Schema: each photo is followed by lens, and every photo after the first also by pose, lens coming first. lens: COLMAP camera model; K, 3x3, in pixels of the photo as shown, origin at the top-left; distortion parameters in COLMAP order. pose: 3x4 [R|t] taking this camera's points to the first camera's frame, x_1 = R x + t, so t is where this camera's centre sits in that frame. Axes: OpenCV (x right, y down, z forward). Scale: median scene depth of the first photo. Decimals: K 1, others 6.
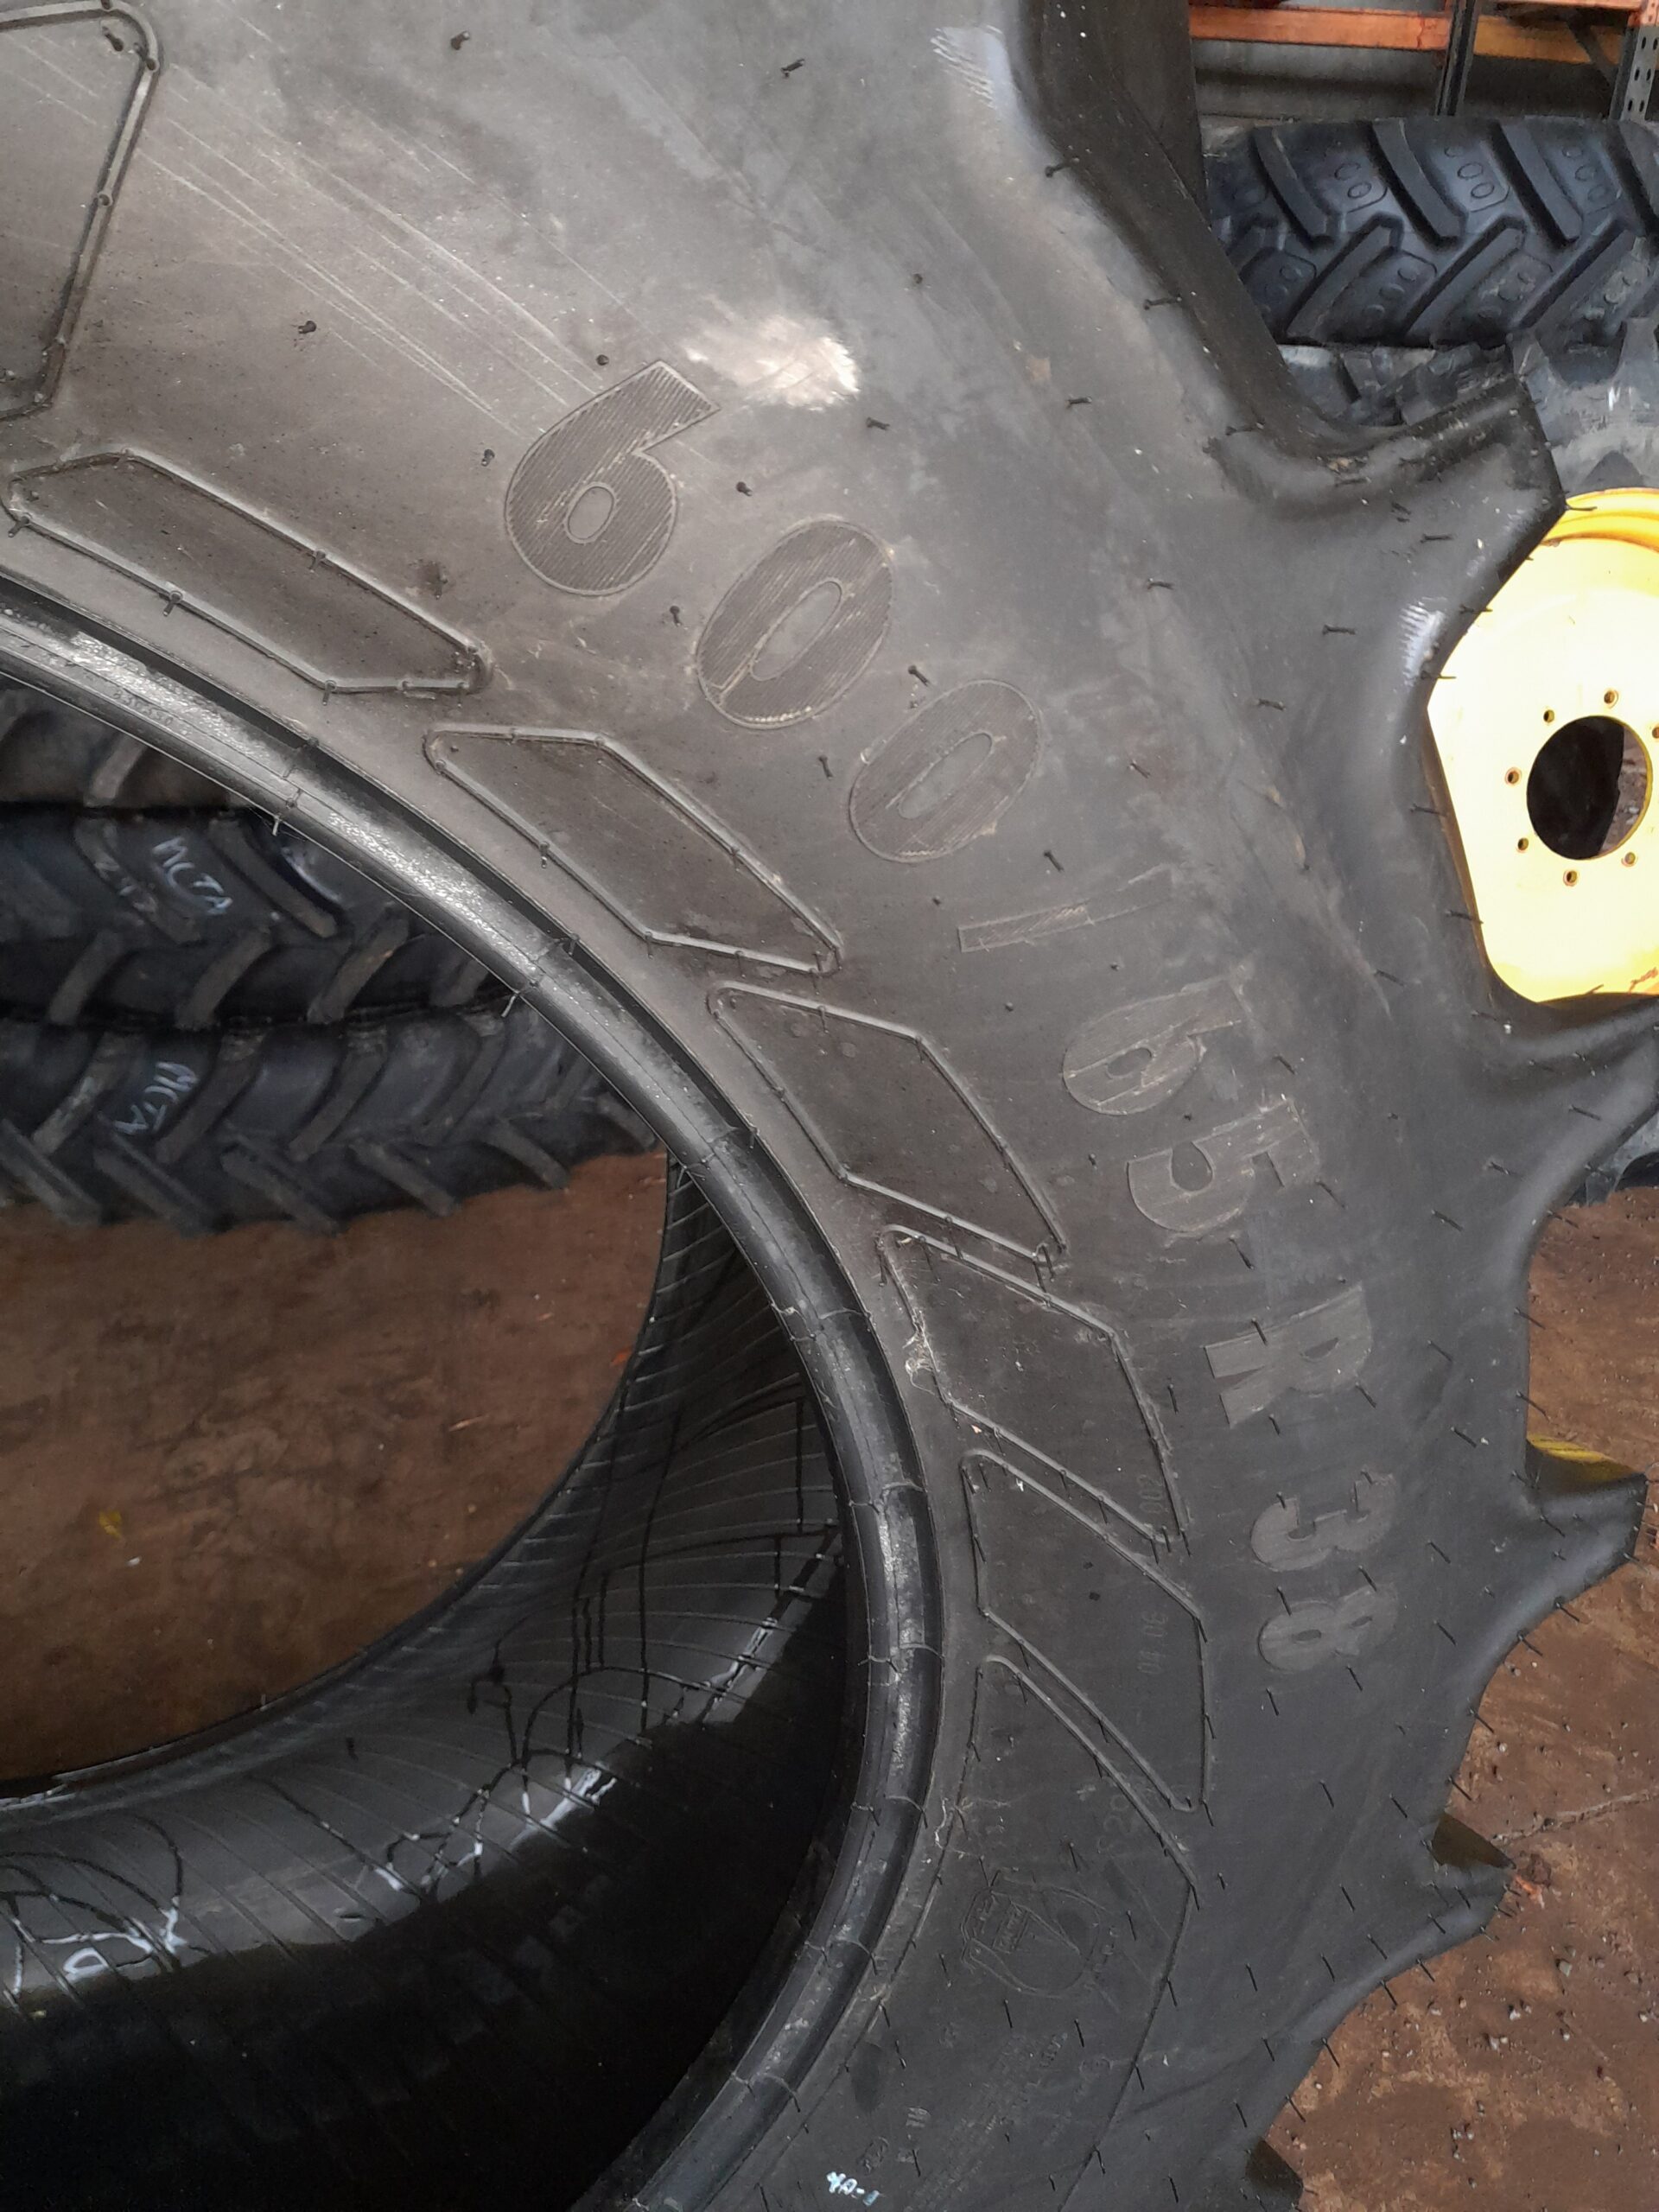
lens RADIAL K [[1613.7, 0, 848.4], [0, 1613.7, 1089.9], [0, 0, 1]] dist [0.075905, -0.095729]
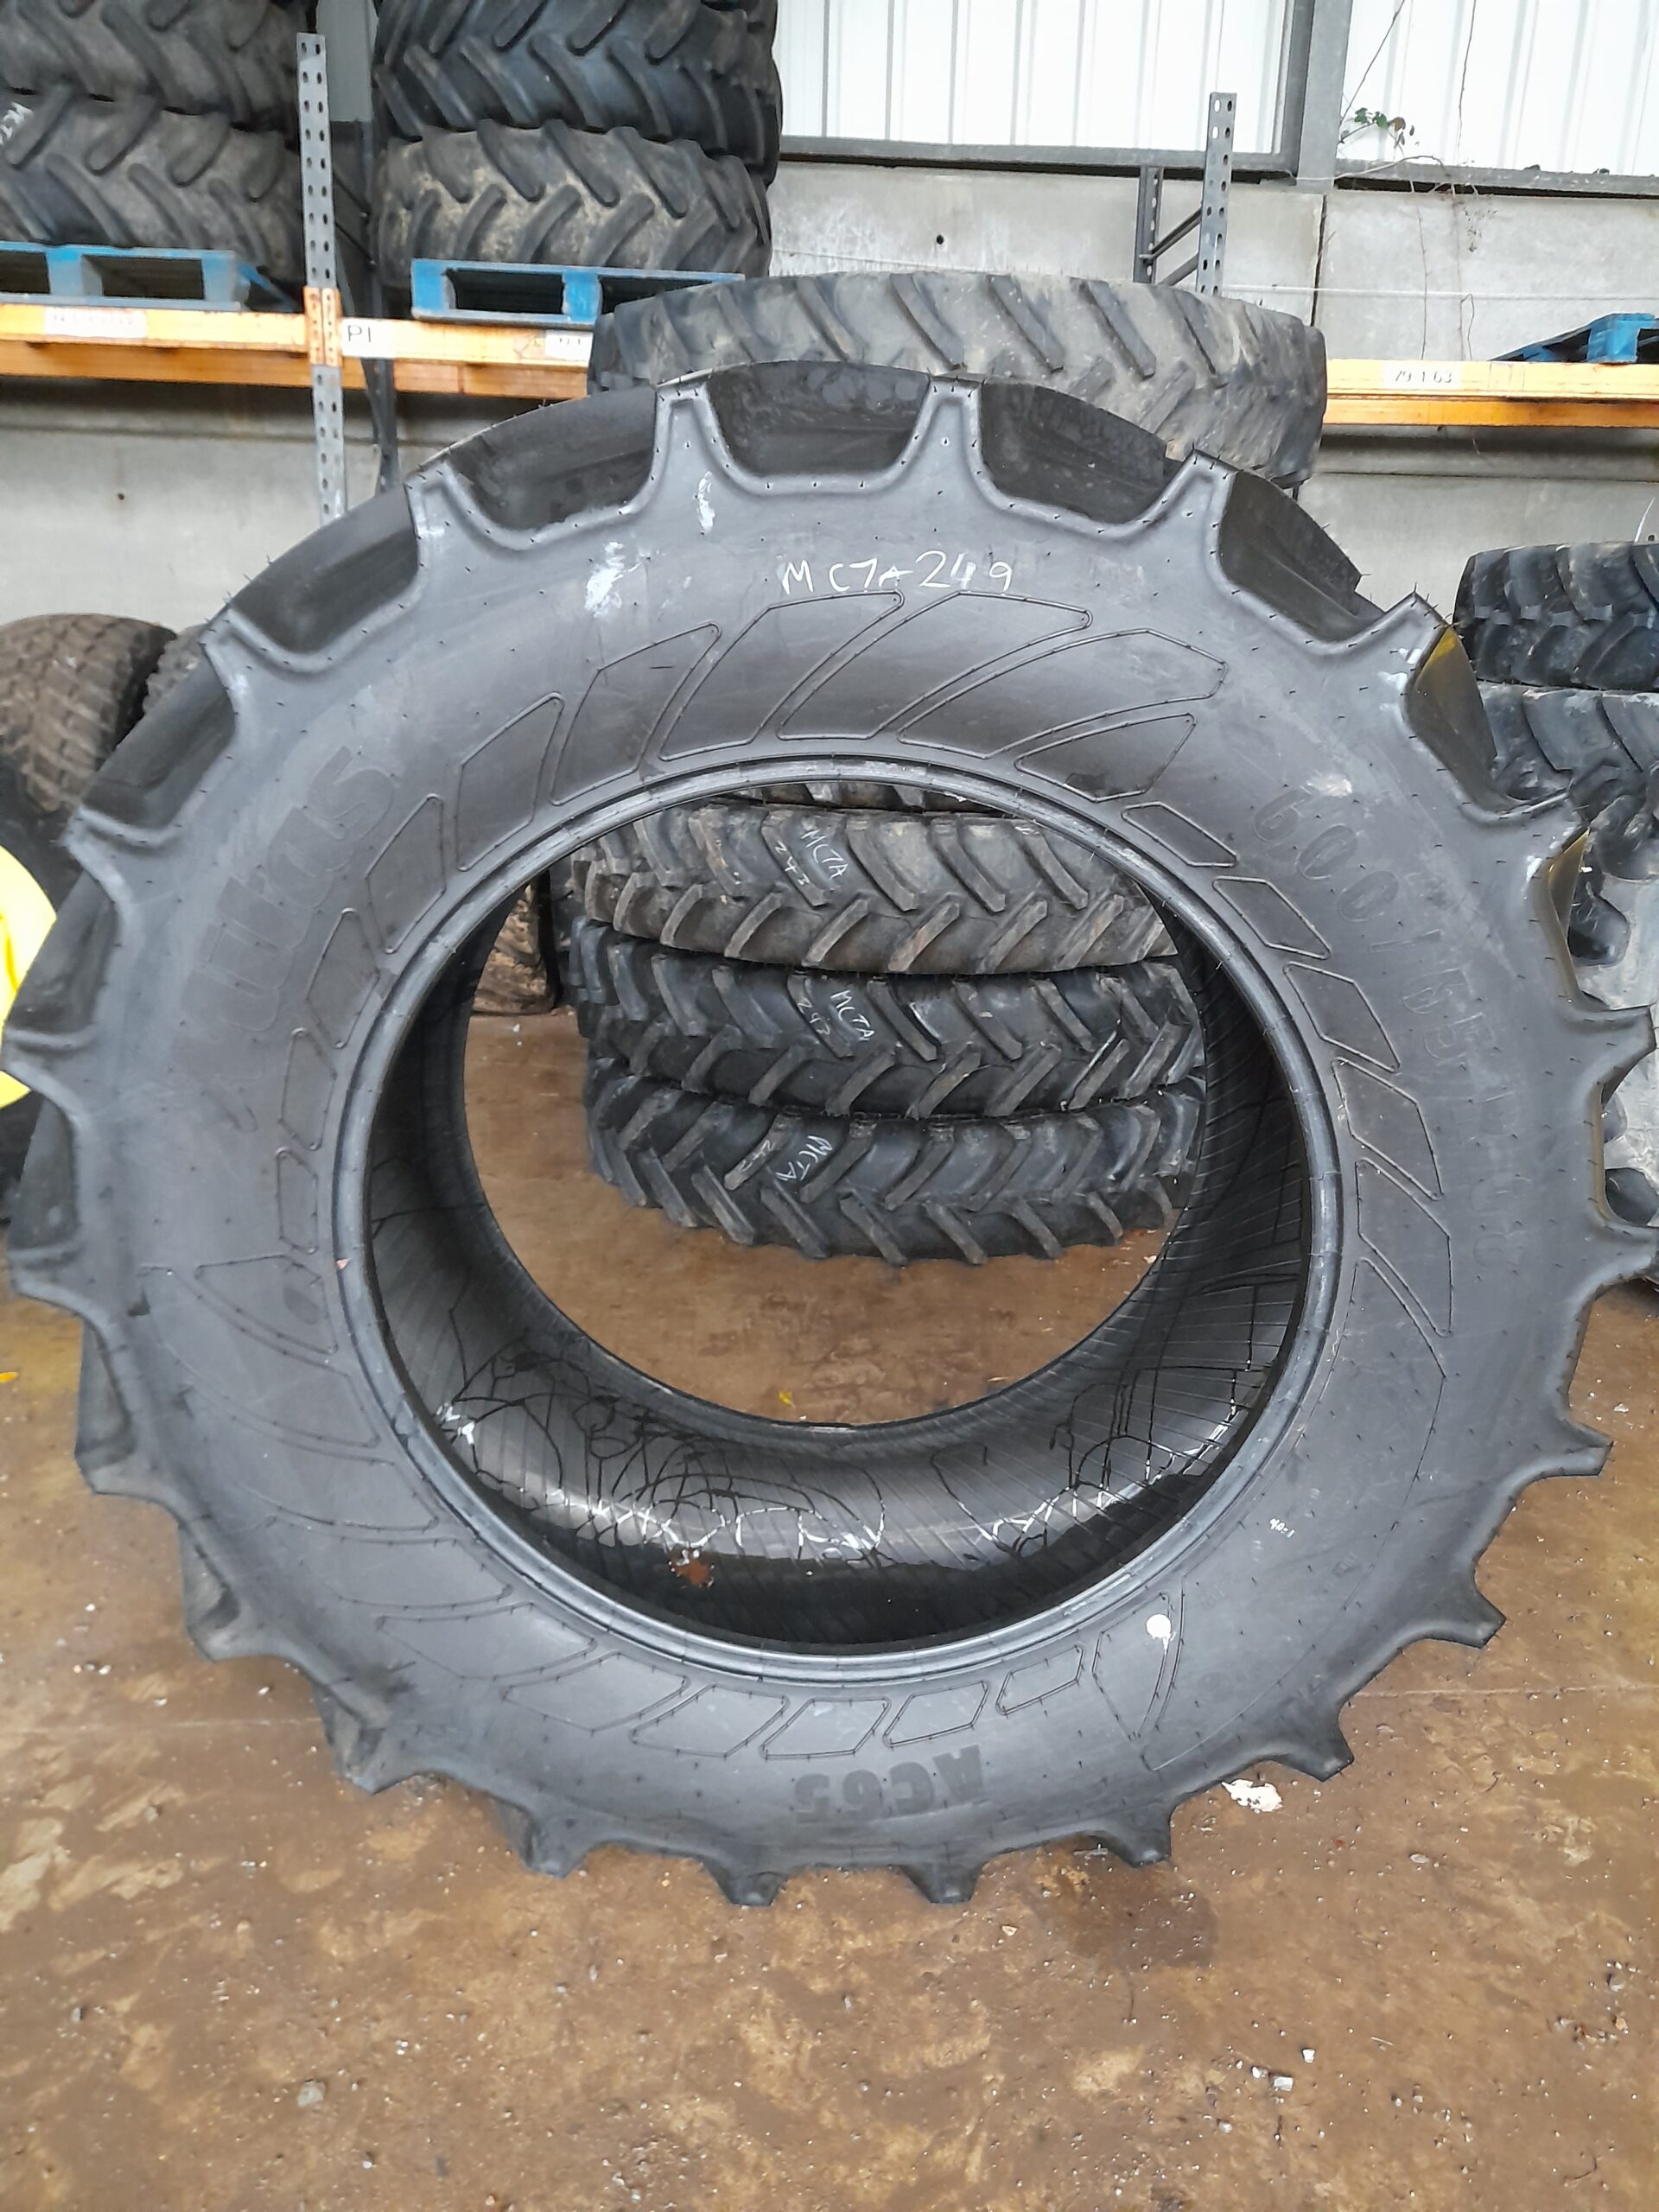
lens RADIAL K [[1613.7, 0, 848.4], [0, 1613.7, 1089.9], [0, 0, 1]] dist [0.075905, -0.095729]
pose [[0.967065, 0.077218, -0.242534, -0.026552], [-0.113188, 0.983936, -0.138052, 0.153473], [0.227978, 0.160957, 0.960270, -0.472456]]
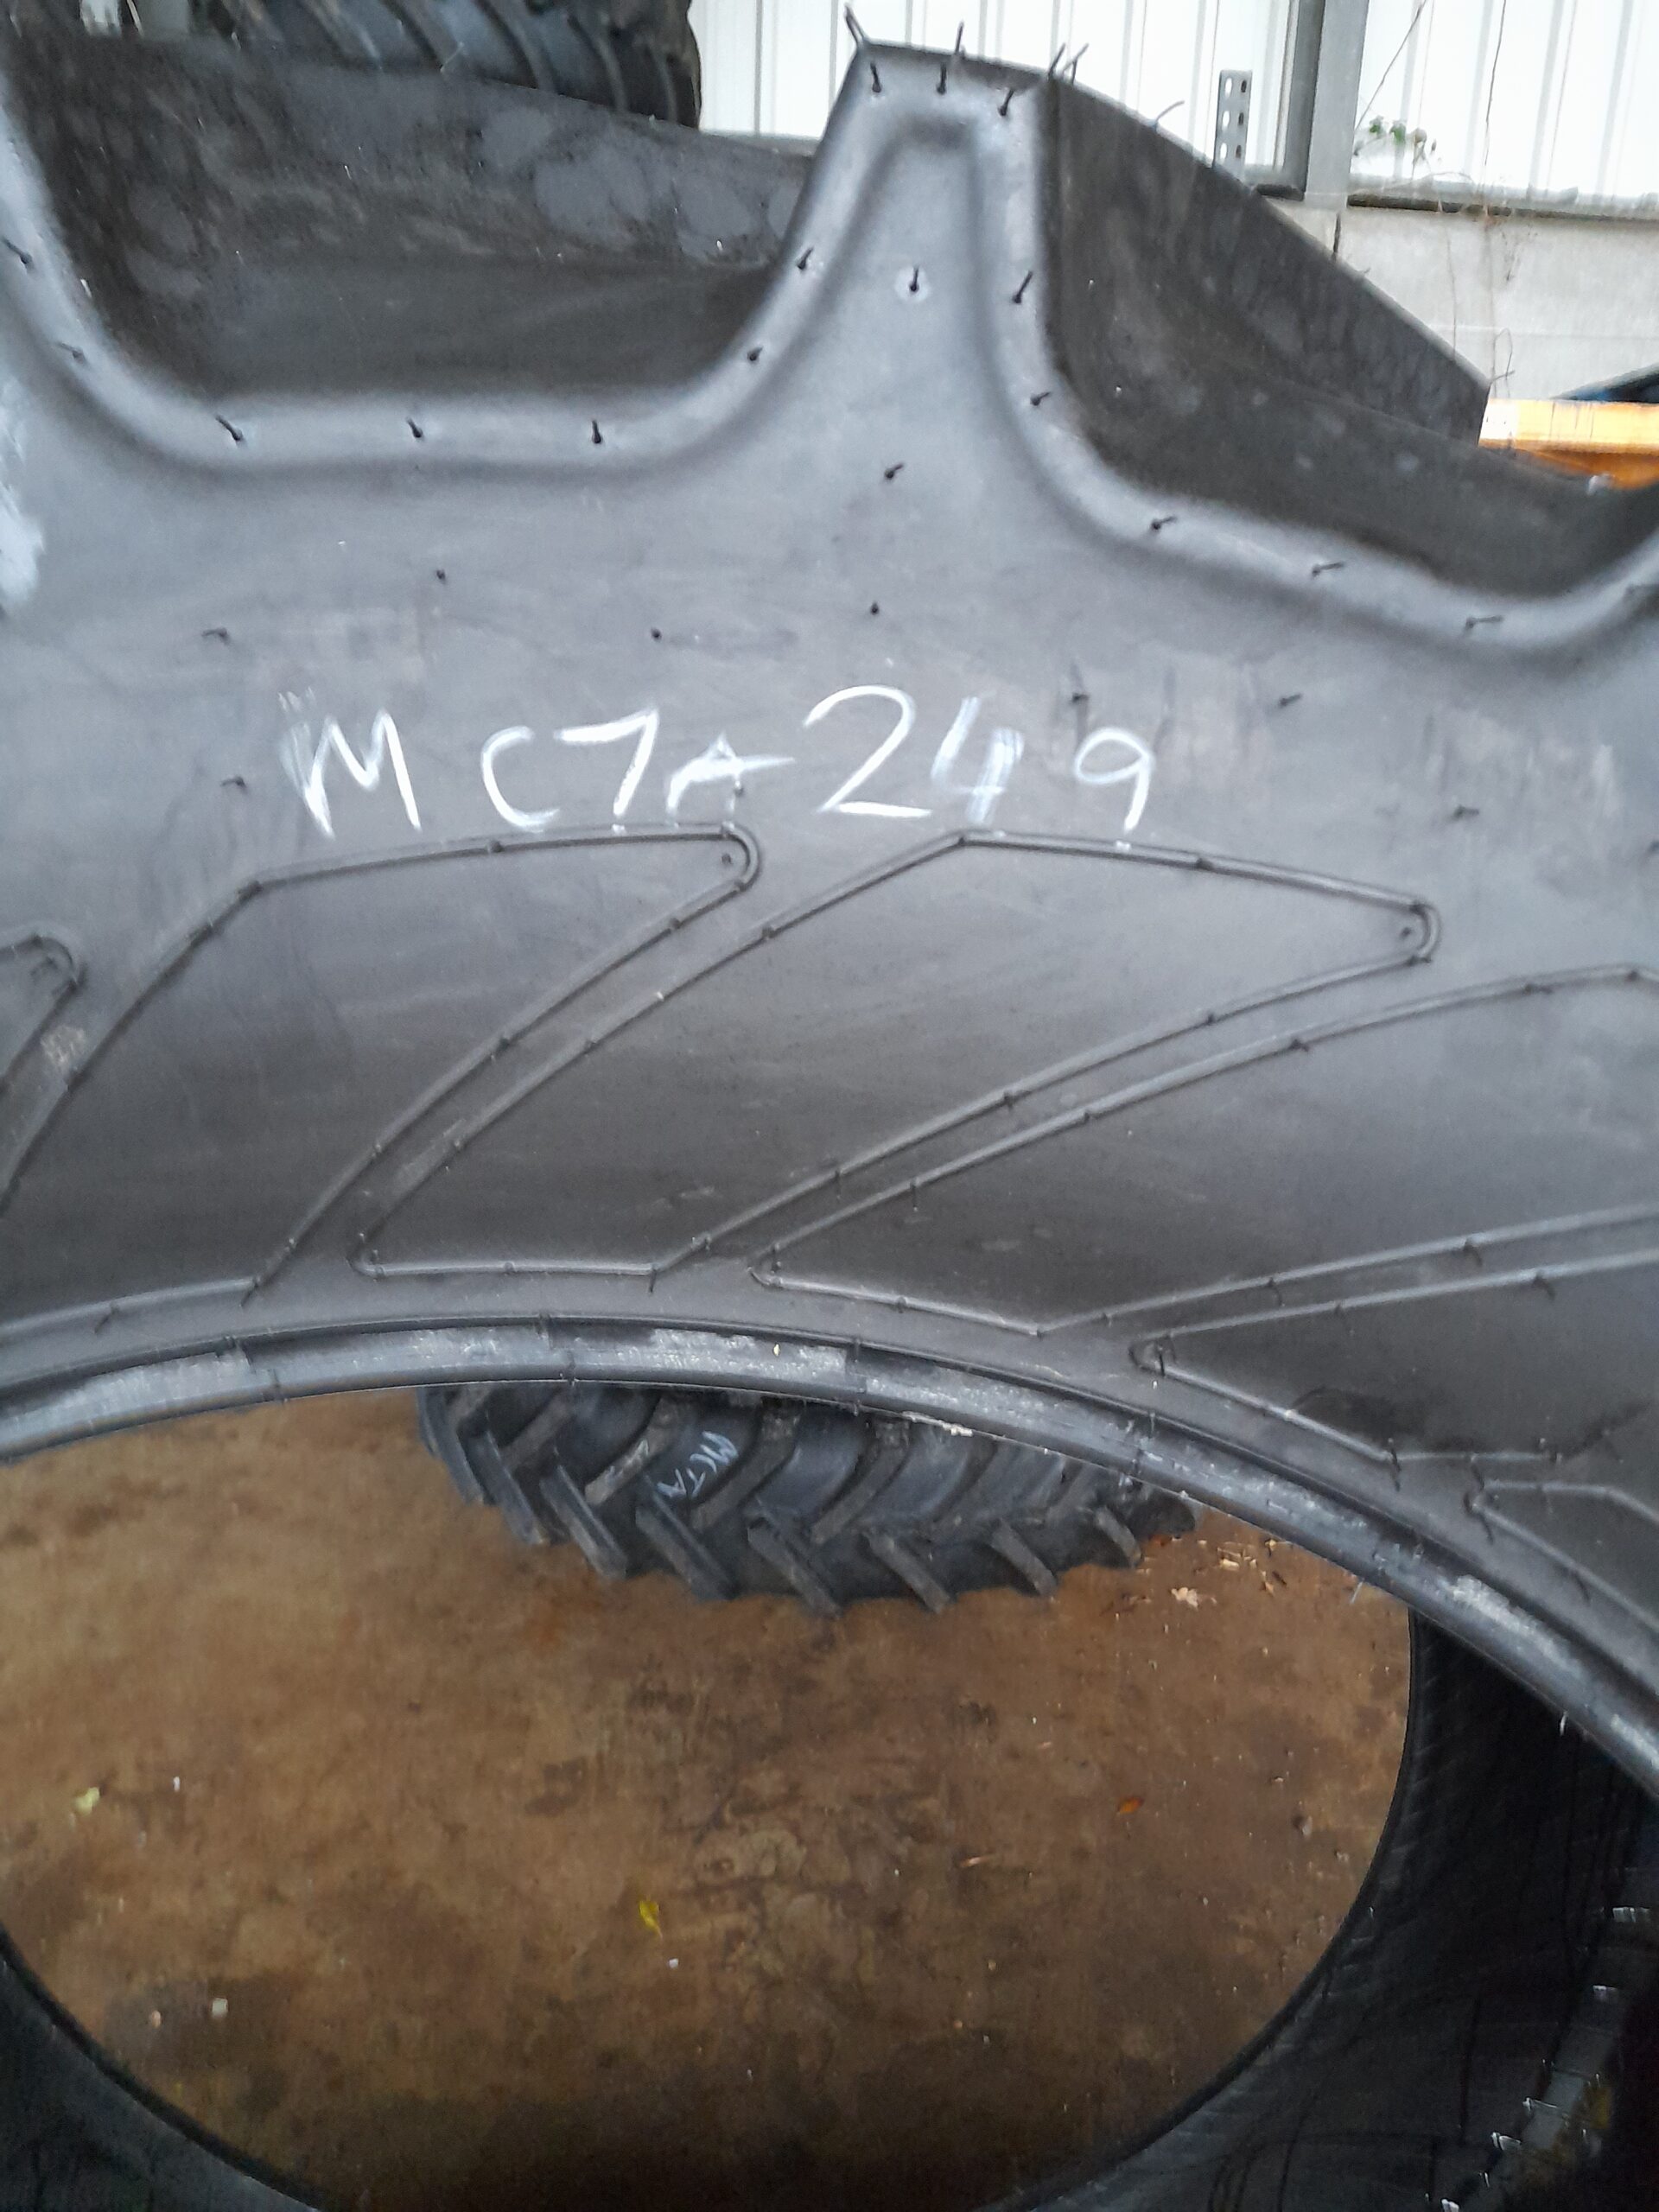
lens RADIAL K [[1613.7, 0, 848.4], [0, 1613.7, 1089.9], [0, 0, 1]] dist [0.075905, -0.095729]
pose [[0.973846, 0.074083, -0.214791, -0.124020], [-0.112697, 0.978362, -0.173515, -0.067129], [0.197289, 0.193183, 0.961123, -0.057677]]
